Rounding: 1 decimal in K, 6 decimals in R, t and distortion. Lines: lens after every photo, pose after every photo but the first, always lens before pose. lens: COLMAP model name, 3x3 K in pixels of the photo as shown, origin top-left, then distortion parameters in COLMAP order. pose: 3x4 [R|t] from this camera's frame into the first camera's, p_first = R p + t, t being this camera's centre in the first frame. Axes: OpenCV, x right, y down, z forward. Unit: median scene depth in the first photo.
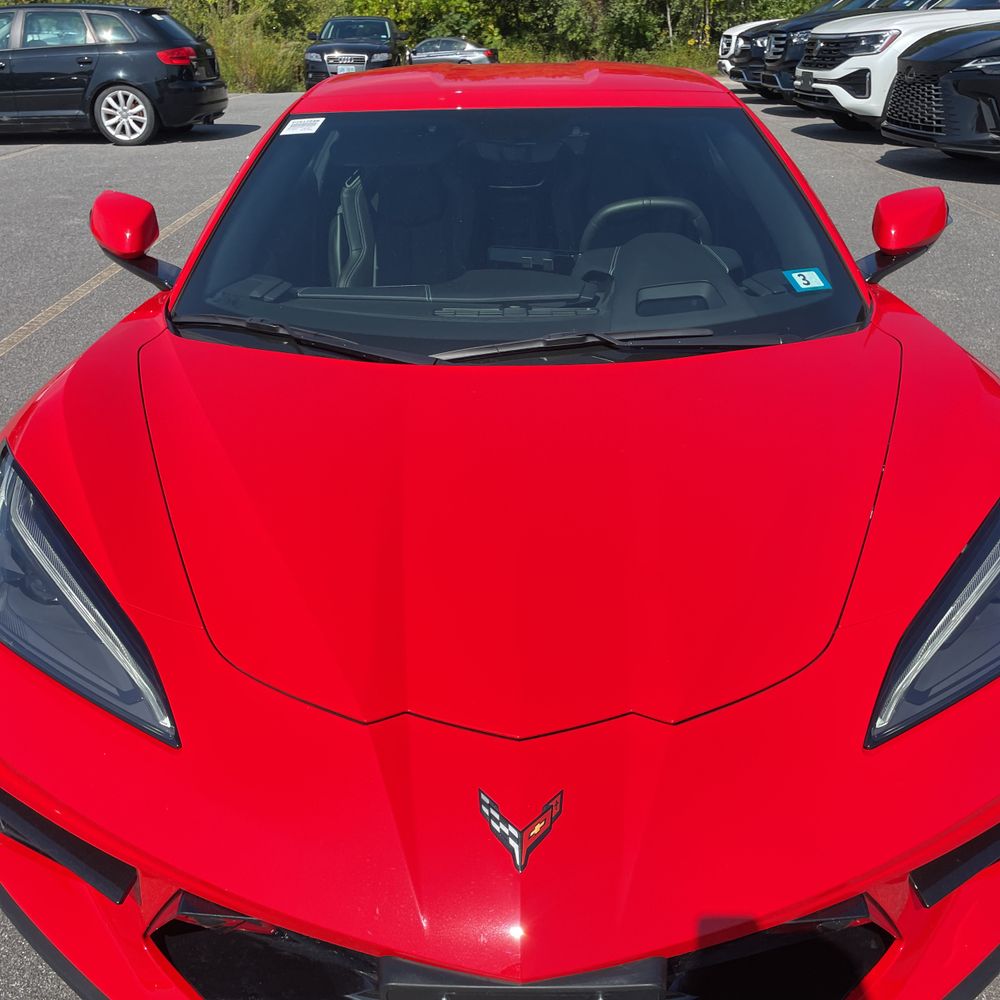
lens RADIAL K [[1019.3, 0, 500.0], [0, 1019.3, 500.0], [0, 0, 1]] dist [0.075567, -0.122016]
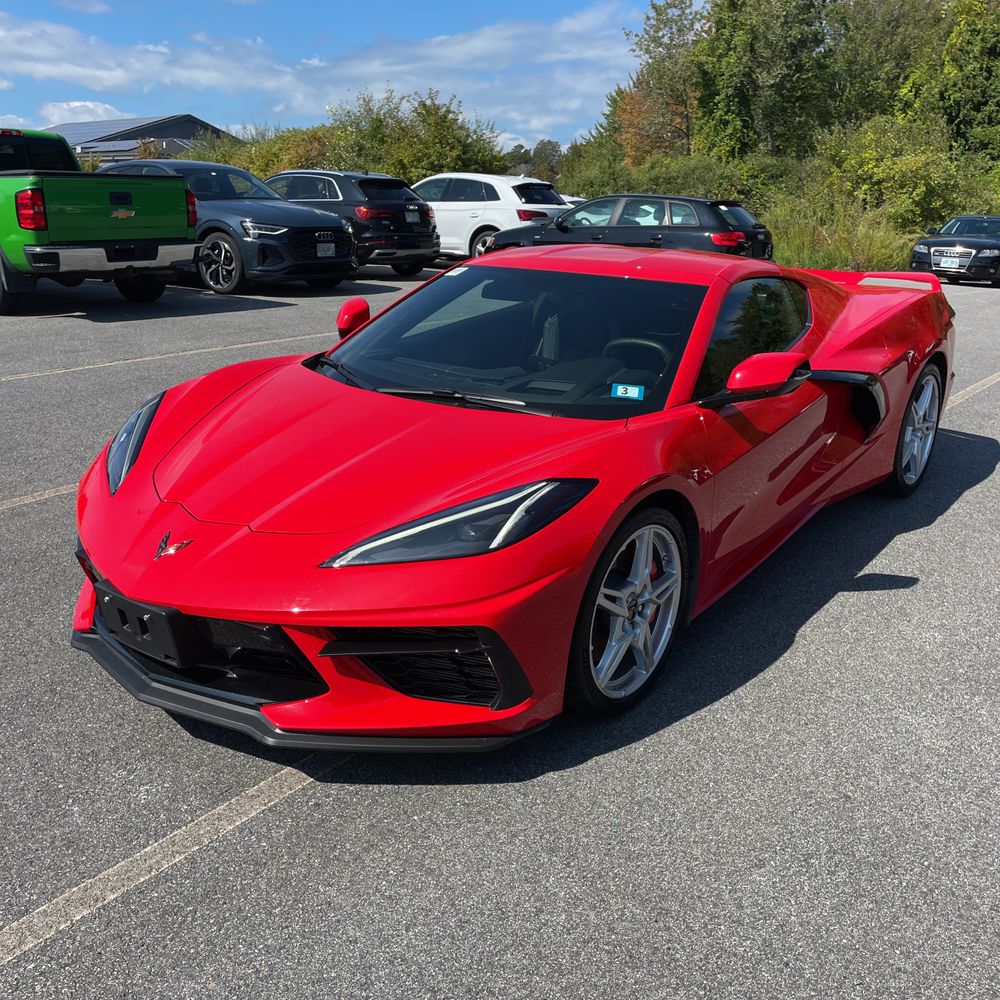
lens RADIAL K [[1030.8, 0, 498.4], [0, 1030.8, 487.1], [0, 0, 1]] dist [0.072291, -0.120631]
pose [[0.780357, 0.205012, -0.590773, 0.260717], [-0.304072, 0.949924, -0.072006, 0.019511], [0.546428, 0.235827, 0.803618, -0.064643]]
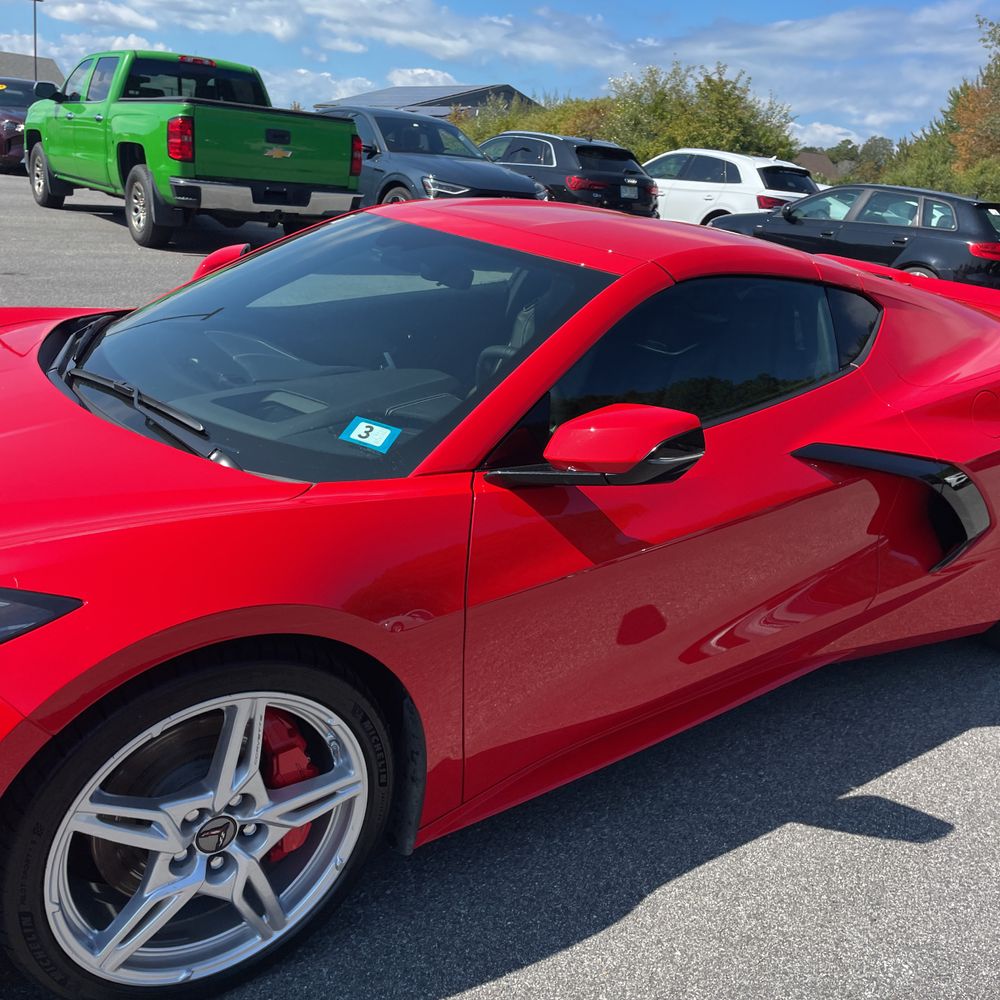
lens RADIAL K [[1004.5, 0, 505.5], [0, 1004.5, 495.9], [0, 0, 1]] dist [0.070328, -0.106433]
pose [[0.548708, 0.336117, -0.765470, 0.249963], [-0.462908, 0.884597, 0.056602, -0.066091], [0.696158, 0.323284, 0.640977, 0.137996]]
